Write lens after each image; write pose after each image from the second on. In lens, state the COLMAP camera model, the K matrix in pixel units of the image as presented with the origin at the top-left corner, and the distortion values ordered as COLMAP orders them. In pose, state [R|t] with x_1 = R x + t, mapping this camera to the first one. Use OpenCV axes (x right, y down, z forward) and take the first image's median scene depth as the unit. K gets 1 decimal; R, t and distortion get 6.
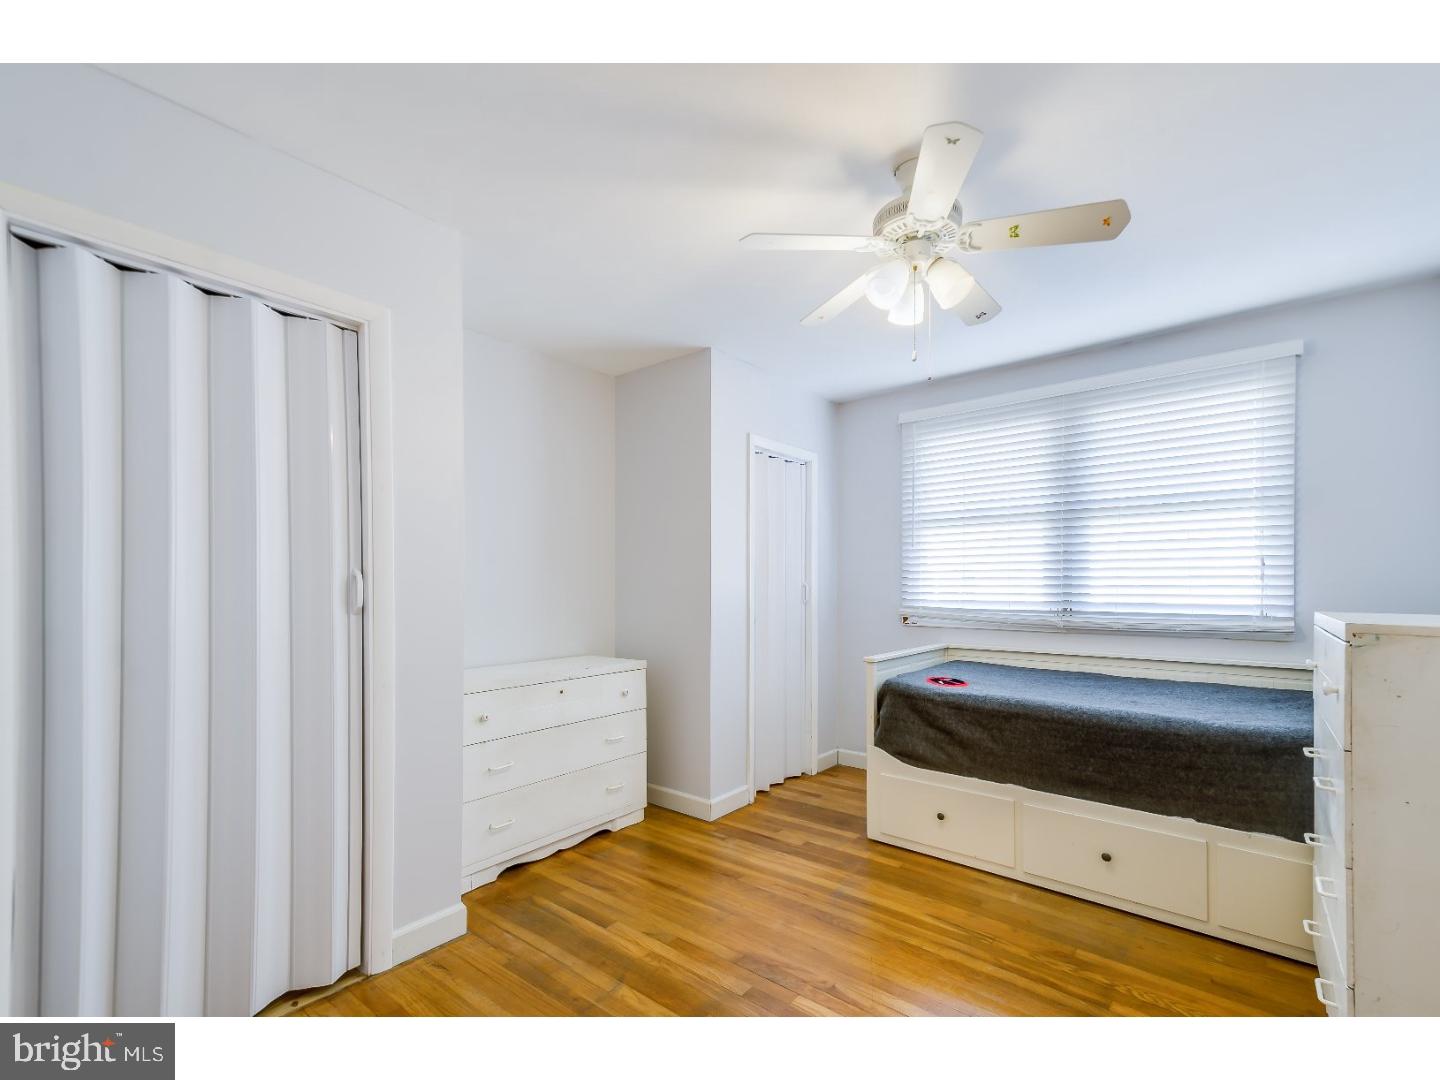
lens RADIAL K [[636.3, 0, 718.3], [0, 636.3, 568.4], [0, 0, 1]] dist [0.037891, 0.000764]
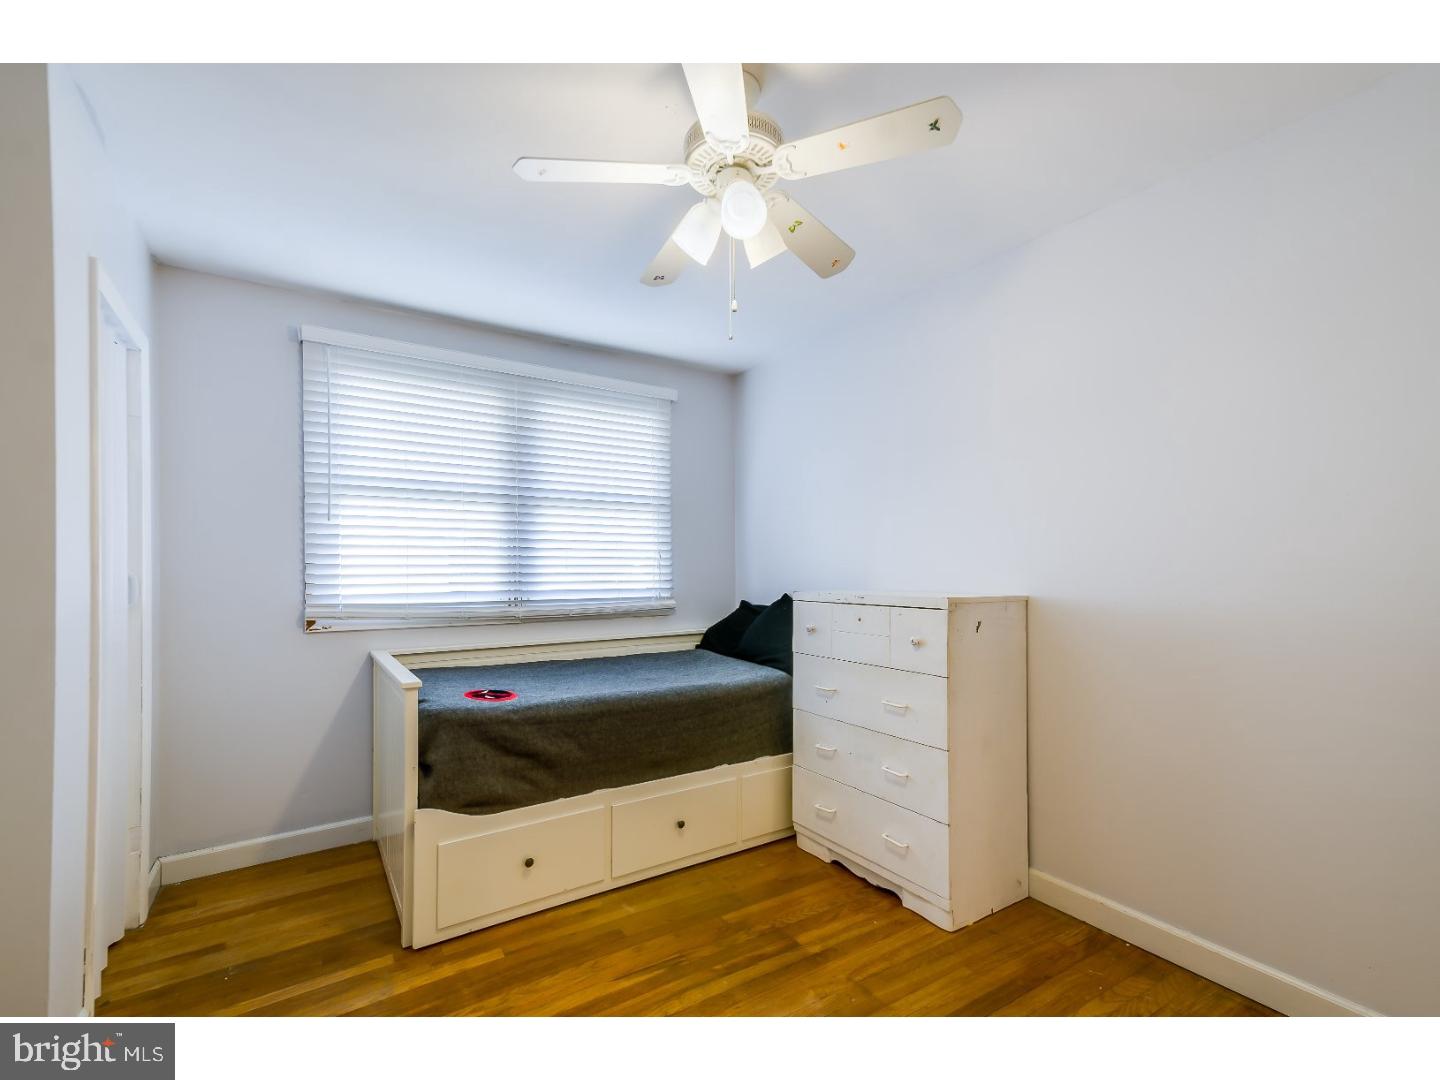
lens RADIAL K [[636.3, 0, 718.3], [0, 636.3, 568.4], [0, 0, 1]] dist [0.037891, 0.000764]
pose [[0.314417, 0.005202, 0.949271, -0.335644], [-0.021134, 0.999775, 0.001521, 0.012572], [-0.949050, -0.020540, 0.314456, 0.518264]]
